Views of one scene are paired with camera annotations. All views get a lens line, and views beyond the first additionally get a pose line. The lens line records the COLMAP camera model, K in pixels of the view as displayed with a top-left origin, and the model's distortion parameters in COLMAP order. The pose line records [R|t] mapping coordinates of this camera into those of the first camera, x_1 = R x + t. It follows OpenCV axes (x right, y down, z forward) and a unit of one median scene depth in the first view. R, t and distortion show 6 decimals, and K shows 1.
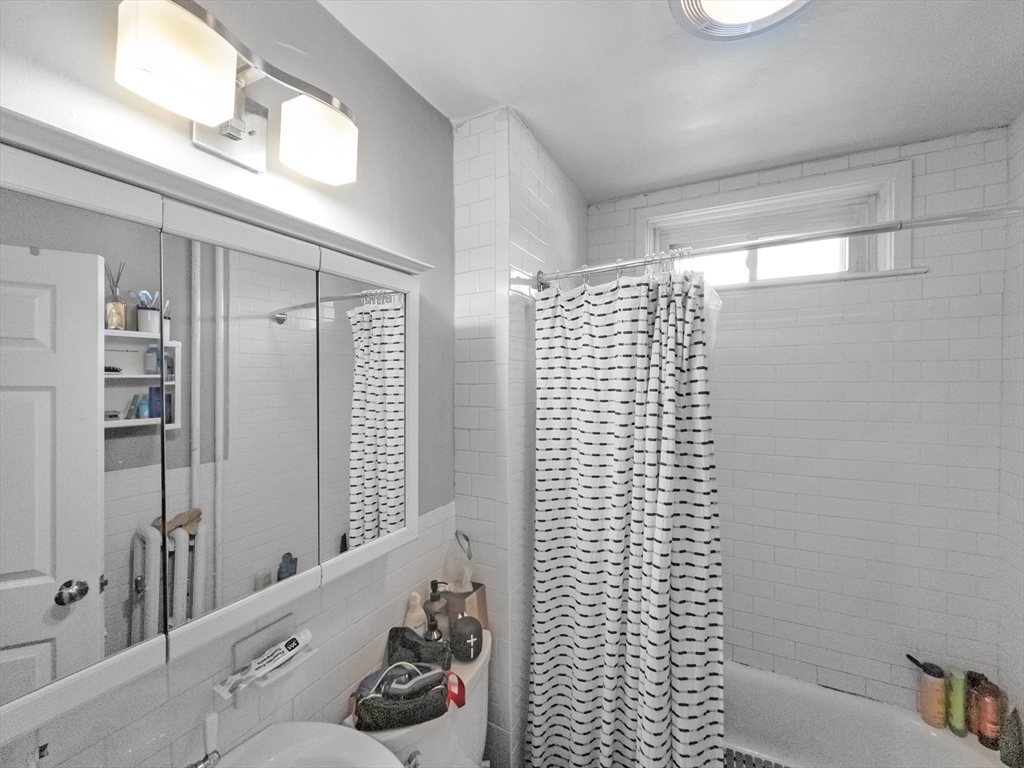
lens RADIAL K [[416.6, 0, 518.3], [0, 416.6, 382.2], [0, 0, 1]] dist [-0.001731, 0.000422]
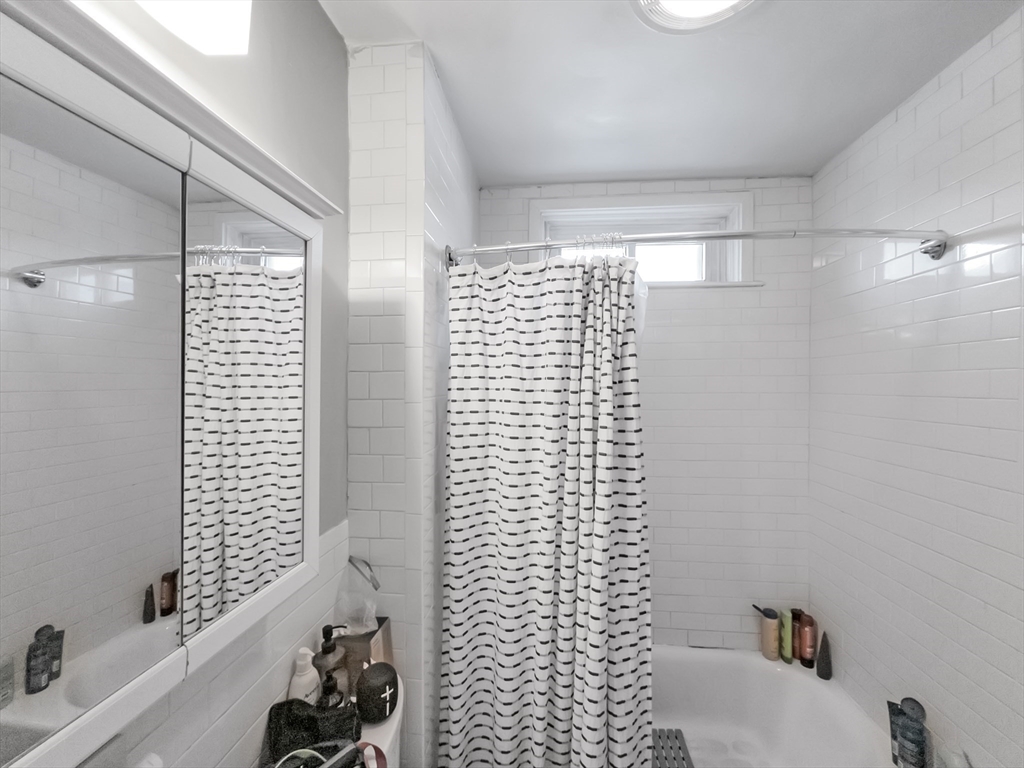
lens RADIAL K [[416.6, 0, 512.3], [0, 416.6, 381.9], [0, 0, 1]] dist [-0.001731, 0.000422]
pose [[0.930944, 0.004980, 0.365128, -0.157013], [-0.001754, 0.999956, -0.009167, 0.032310], [-0.365157, 0.007893, 0.930912, 0.150340]]
